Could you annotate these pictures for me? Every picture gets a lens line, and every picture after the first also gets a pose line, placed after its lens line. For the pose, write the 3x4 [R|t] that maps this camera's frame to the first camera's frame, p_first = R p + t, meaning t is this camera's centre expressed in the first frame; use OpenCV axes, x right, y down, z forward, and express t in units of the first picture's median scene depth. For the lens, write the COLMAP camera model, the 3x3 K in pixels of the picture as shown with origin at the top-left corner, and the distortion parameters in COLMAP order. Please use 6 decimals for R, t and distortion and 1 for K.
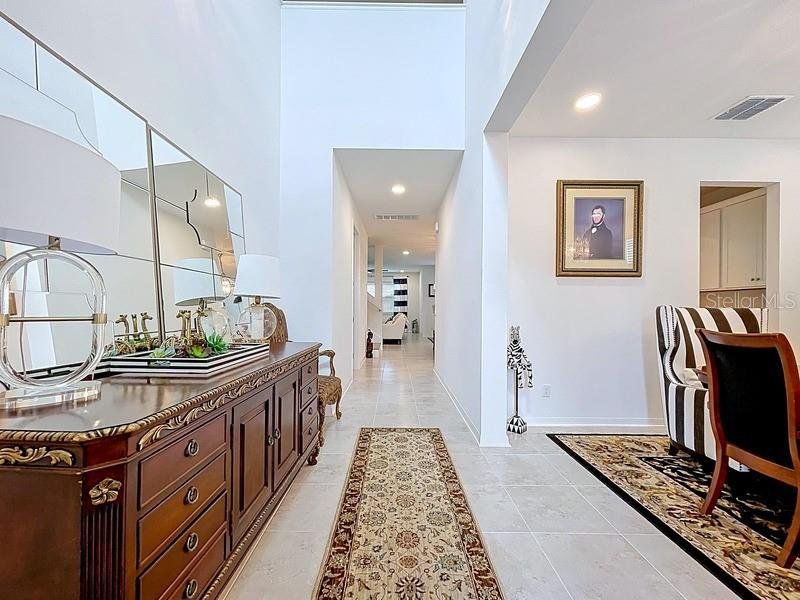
lens RADIAL K [[322.3, 0, 397.0], [0, 322.3, 304.6], [0, 0, 1]] dist [0.000901, -0.000602]
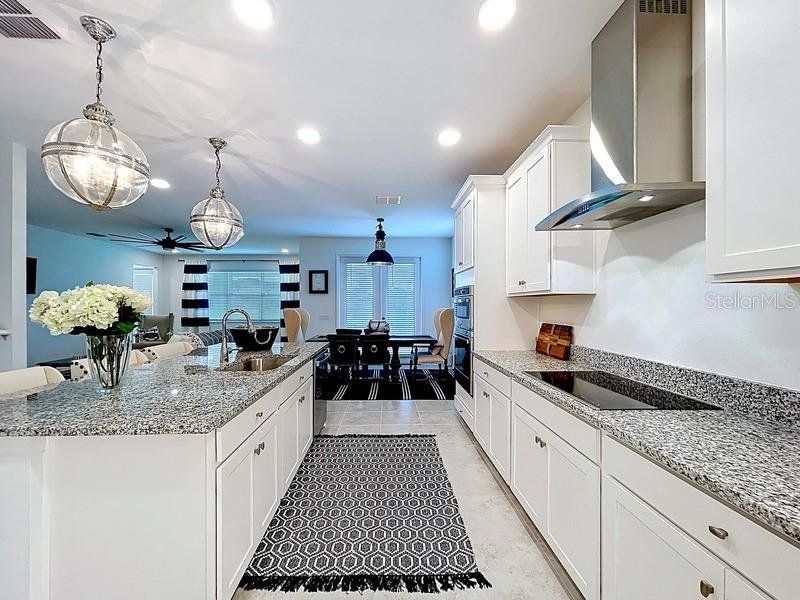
lens RADIAL K [[322.3, 0, 392.7], [0, 322.3, 307.2], [0, 0, 1]] dist [0.000901, -0.000602]
pose [[0.999806, -0.011597, 0.015946, 0.191827], [0.011369, 0.999832, 0.014343, -0.006276], [-0.016109, -0.014159, 0.999770, 0.390872]]
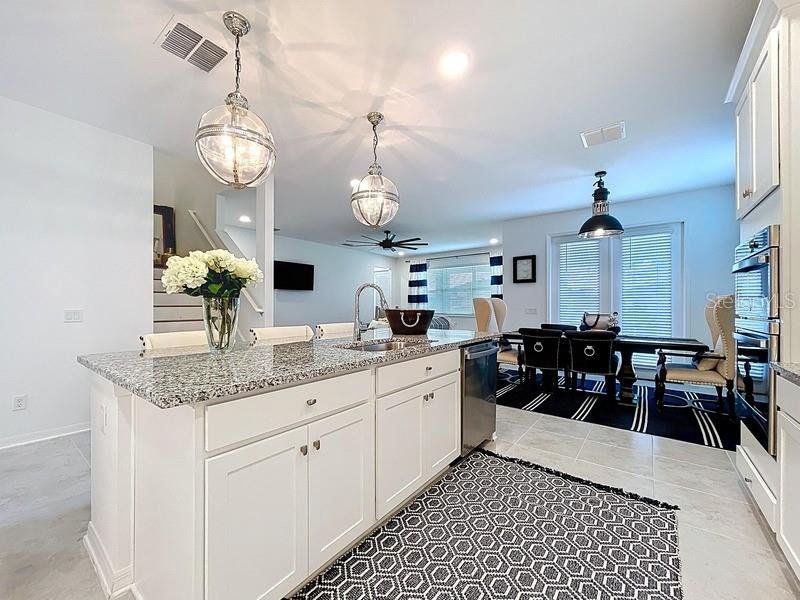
lens RADIAL K [[322.3, 0, 397.8], [0, 322.3, 304.1], [0, 0, 1]] dist [0.000901, -0.000602]
pose [[0.785662, -0.012284, -0.618533, 0.215654], [0.010780, 0.999923, -0.006164, 0.006152], [0.618562, -0.001825, 0.785734, 0.445221]]
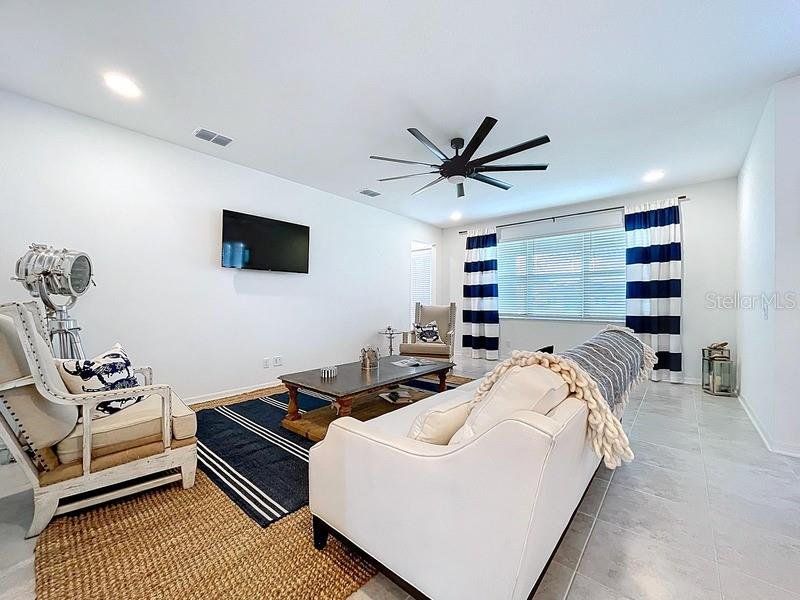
lens RADIAL K [[322.3, 0, 398.6], [0, 322.3, 303.4], [0, 0, 1]] dist [0.000901, -0.000602]
pose [[0.751348, -0.006794, -0.659871, 0.032265], [0.011940, 0.999923, 0.003301, 0.005344], [0.659798, -0.010359, 0.751372, 0.609735]]
